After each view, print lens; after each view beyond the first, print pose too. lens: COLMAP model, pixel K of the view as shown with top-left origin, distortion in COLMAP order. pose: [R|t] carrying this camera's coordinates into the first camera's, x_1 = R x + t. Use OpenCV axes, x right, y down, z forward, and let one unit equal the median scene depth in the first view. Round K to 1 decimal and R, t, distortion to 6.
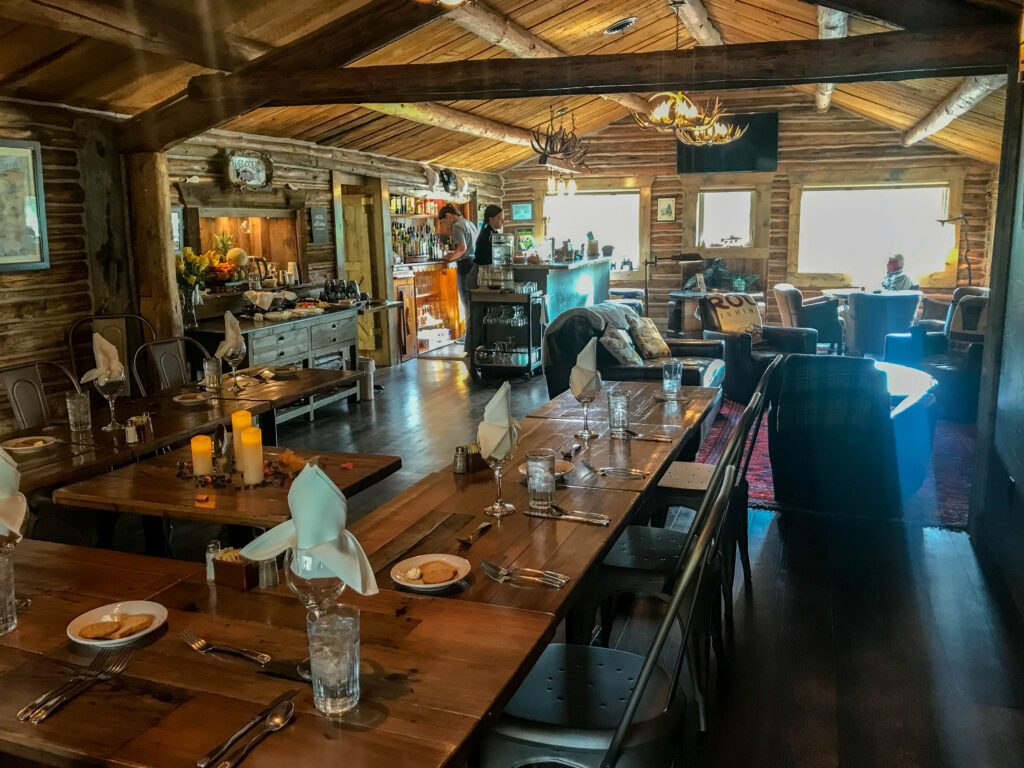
lens RADIAL K [[838.0, 0, 490.1], [0, 838.0, 383.3], [0, 0, 1]] dist [0.000846, -0.007692]
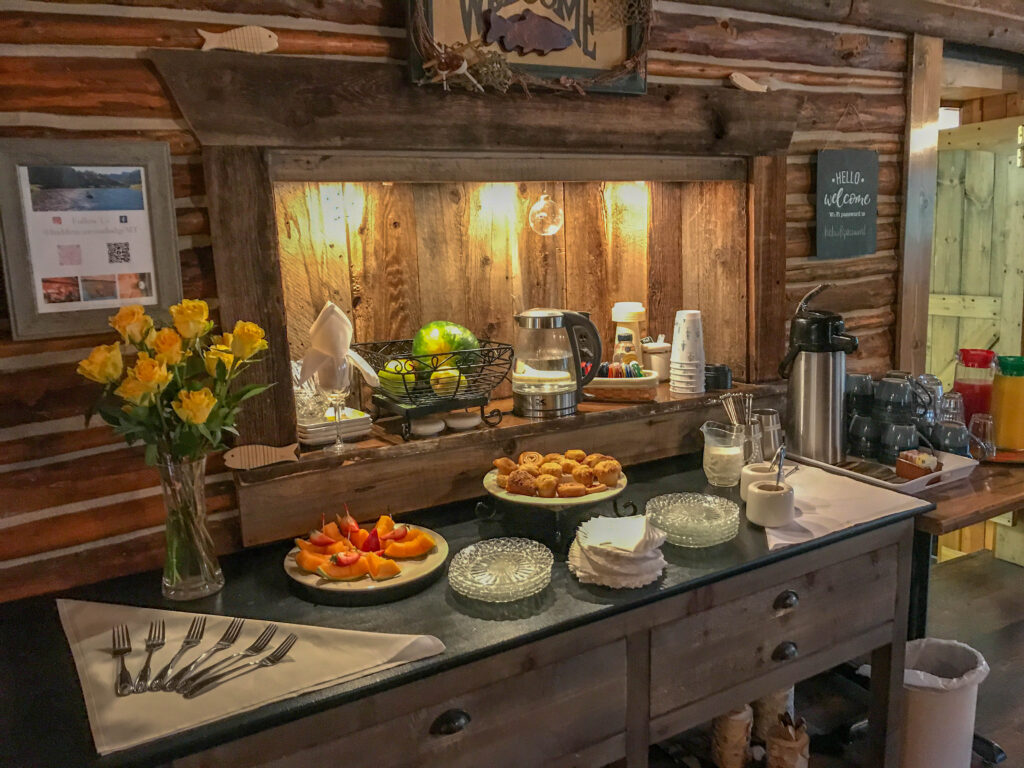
lens RADIAL K [[852.0, 0, 523.1], [0, 852.0, 379.0], [0, 0, 1]] dist [-0.026486, 0.089706]
pose [[0.767164, 0.099450, -0.633694, -0.084932], [-0.095168, 0.994621, 0.040879, -0.126031], [0.634352, 0.028946, 0.772503, 0.687413]]
